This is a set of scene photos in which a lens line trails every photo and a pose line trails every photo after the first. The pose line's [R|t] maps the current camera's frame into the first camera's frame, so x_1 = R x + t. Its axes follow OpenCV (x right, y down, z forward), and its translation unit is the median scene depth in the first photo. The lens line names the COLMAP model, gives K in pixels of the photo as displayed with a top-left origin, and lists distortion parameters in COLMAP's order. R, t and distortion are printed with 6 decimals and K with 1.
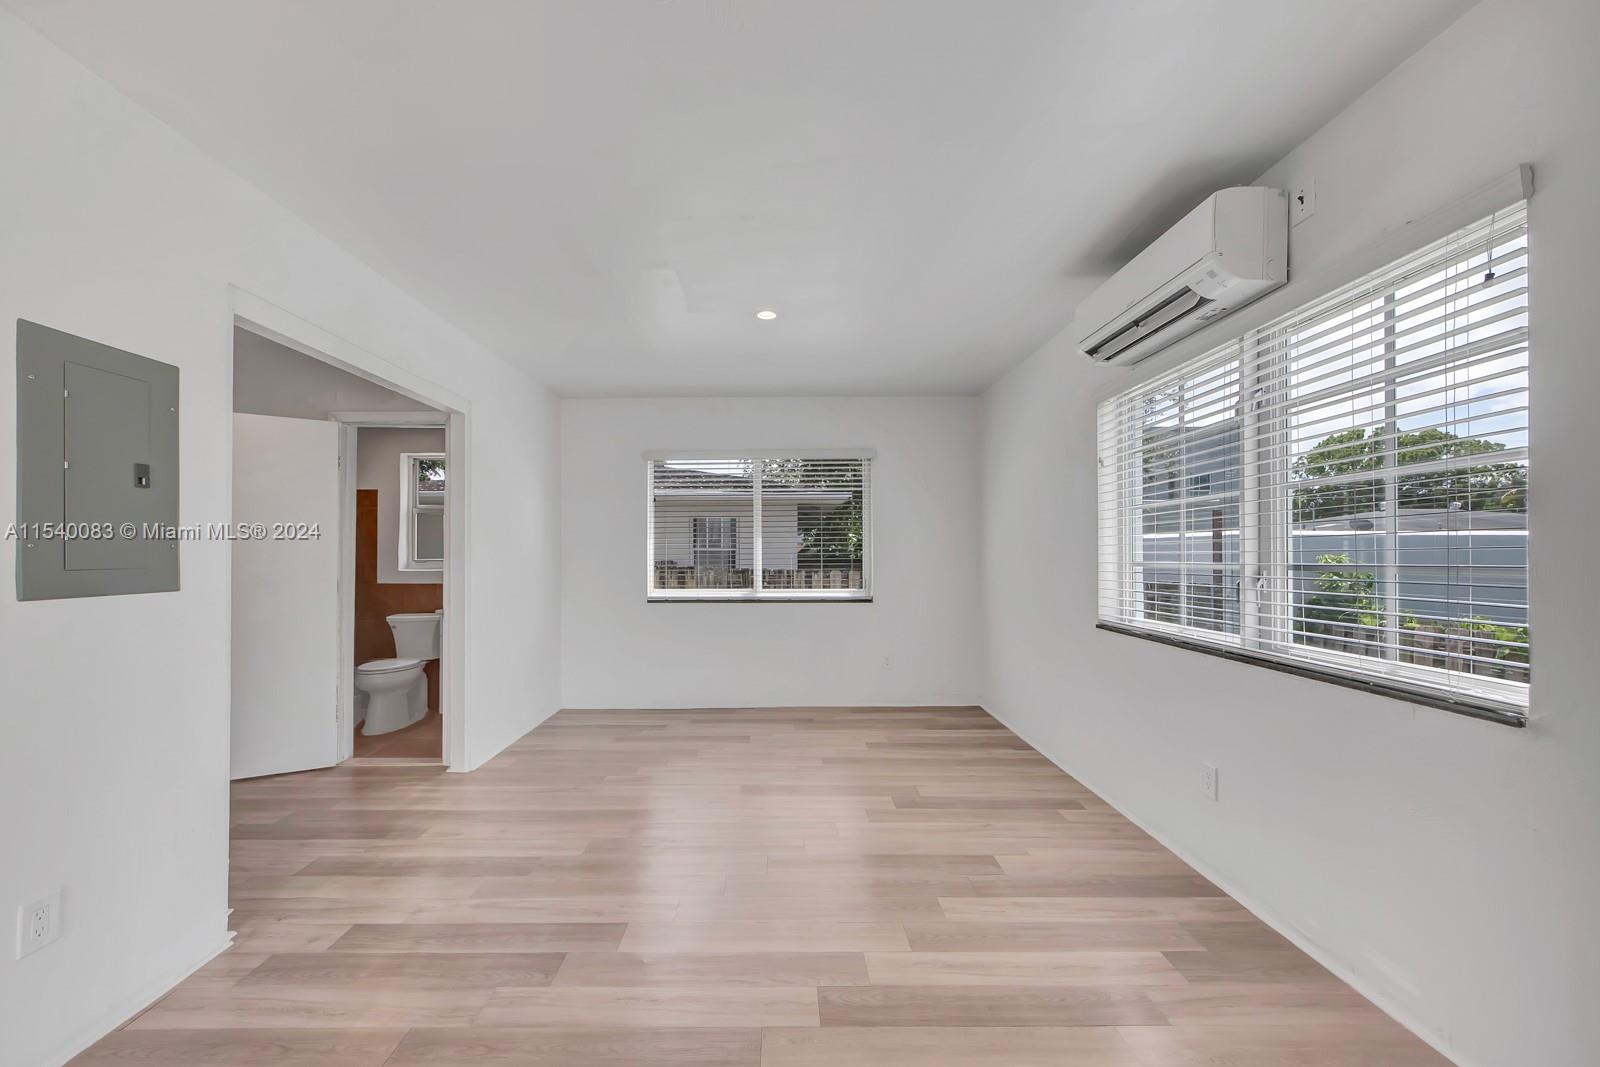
lens RADIAL K [[622.2, 0, 747.8], [0, 622.2, 549.9], [0, 0, 1]] dist [-0.001307, -0.000271]
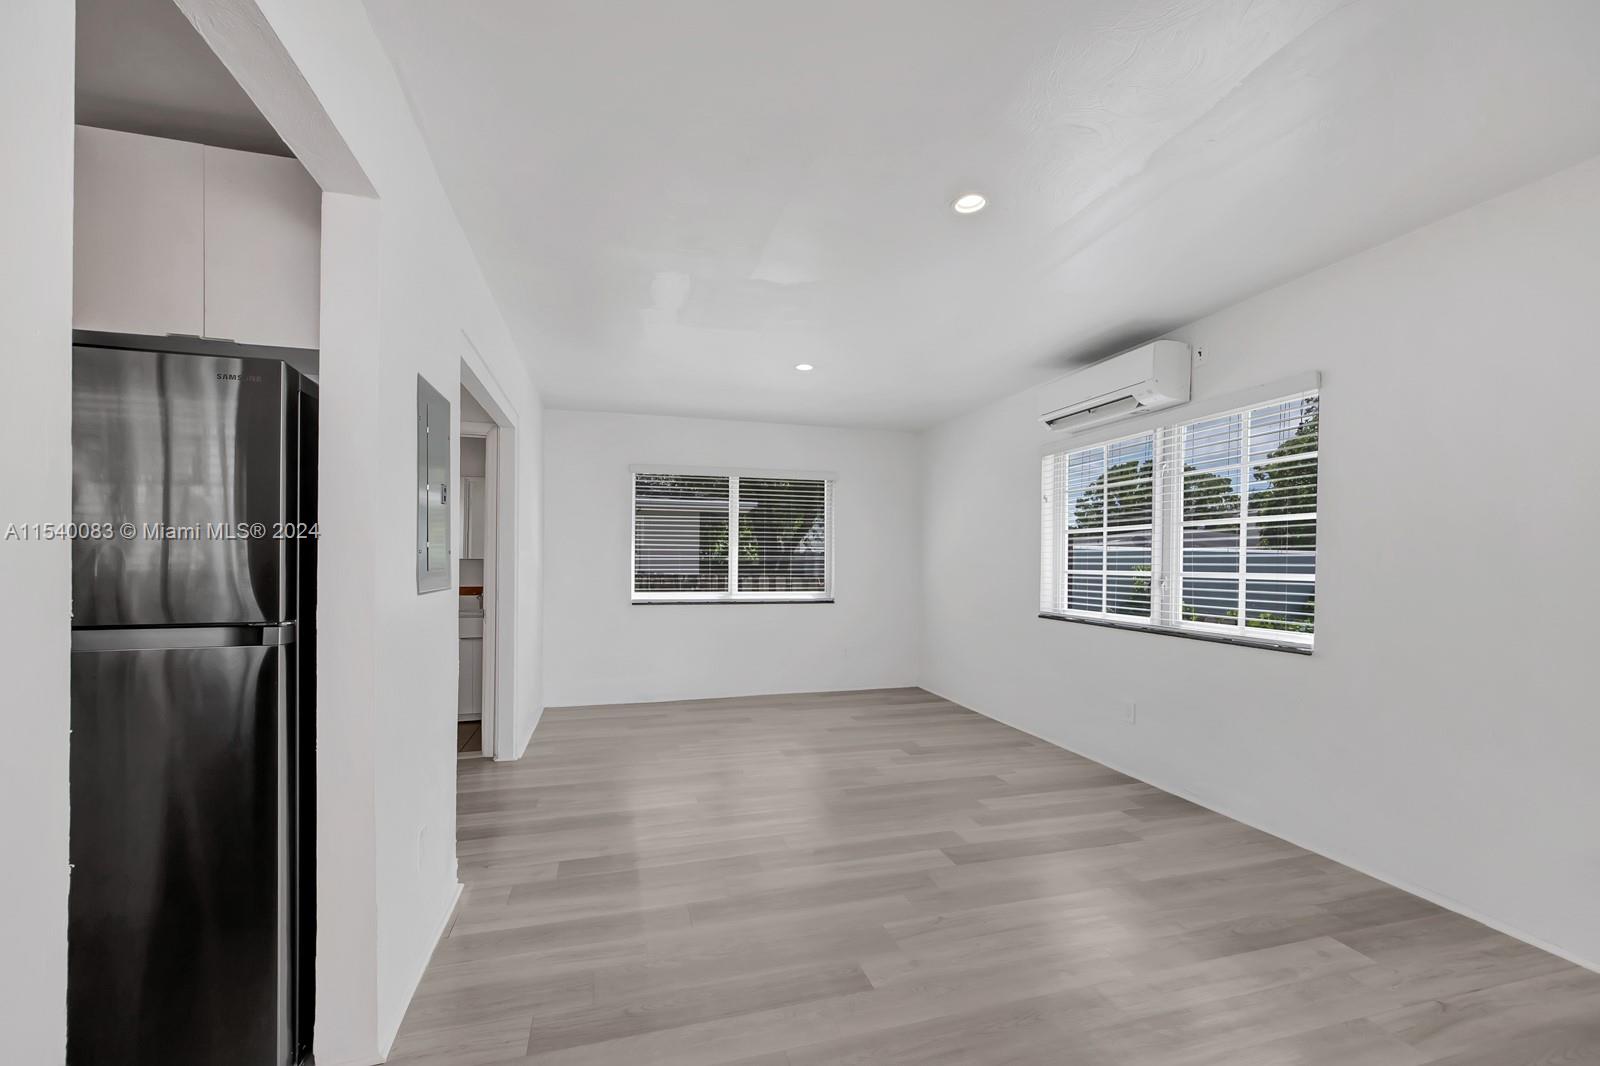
lens RADIAL K [[644.6, 0, 749.8], [0, 644.6, 565.4], [0, 0, 1]] dist [-0.000228, -0.000051]
pose [[0.967202, 0.009038, 0.253847, -0.408699], [-0.012682, 0.999839, 0.012722, -0.001422], [-0.253691, -0.015524, 0.967161, -0.216733]]
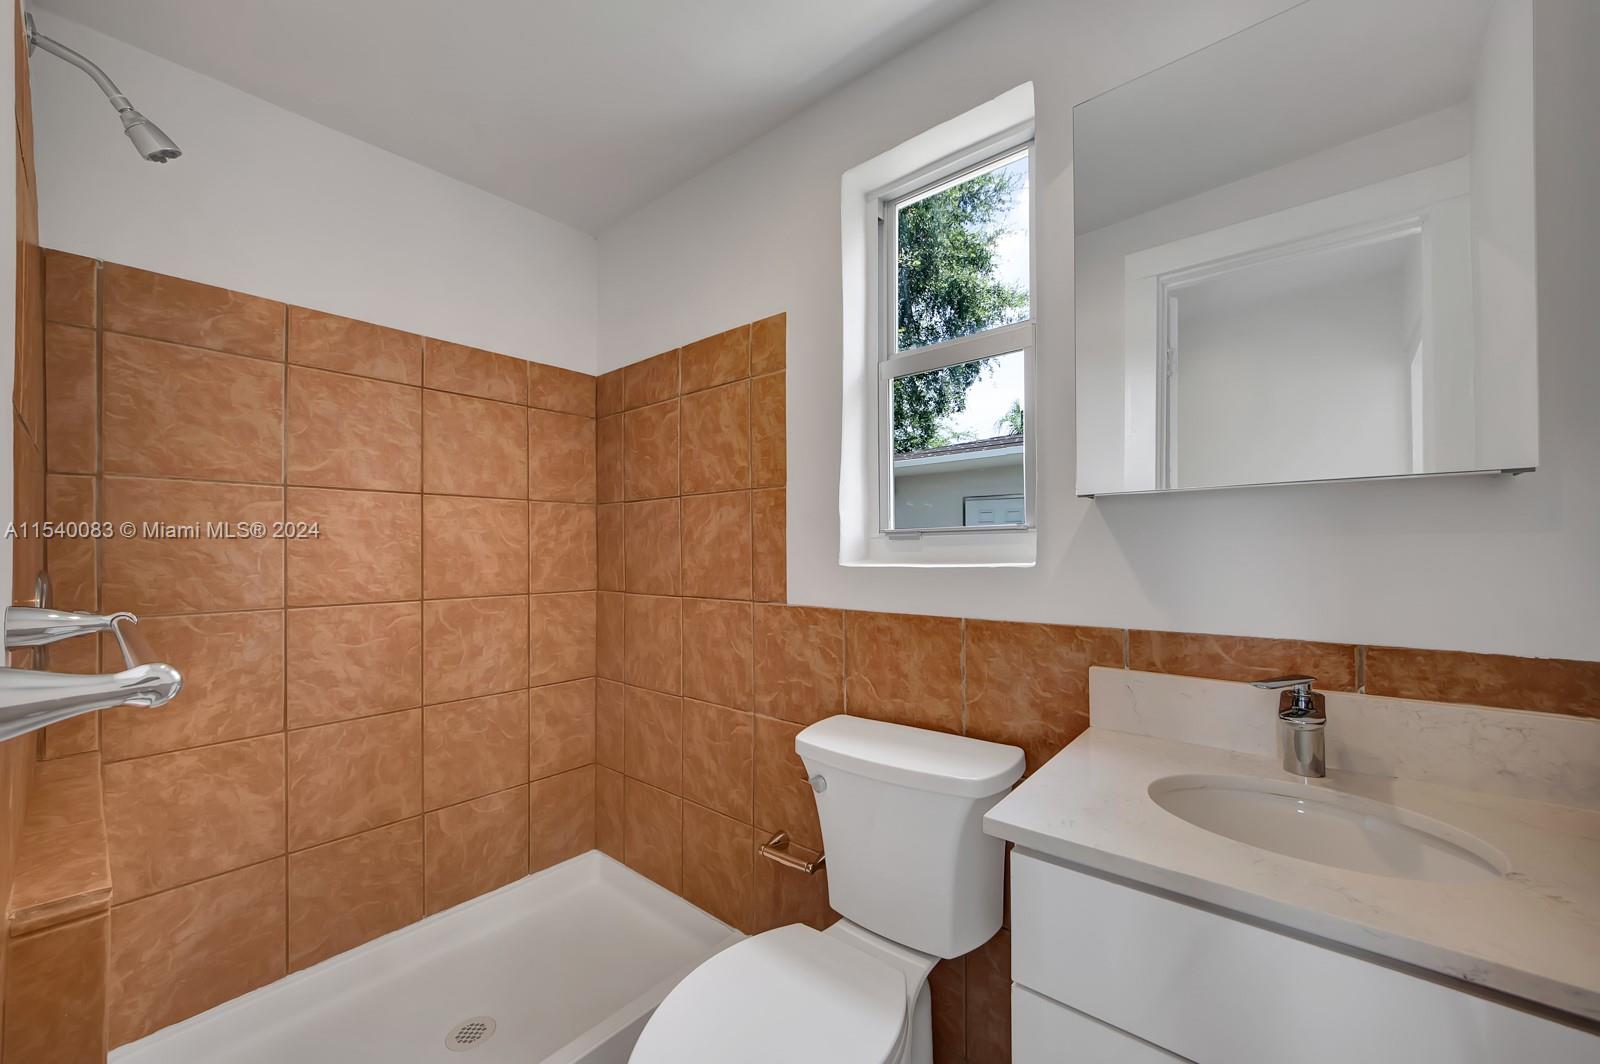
lens RADIAL K [[622.2, 0, 747.8], [0, 622.2, 548.4], [0, 0, 1]] dist [-0.001307, -0.000271]
pose [[0.767503, -0.007681, -0.641000, -0.684076], [0.010698, 0.999942, 0.000827, 0.041056], [0.640957, -0.007493, 0.767541, 1.258020]]
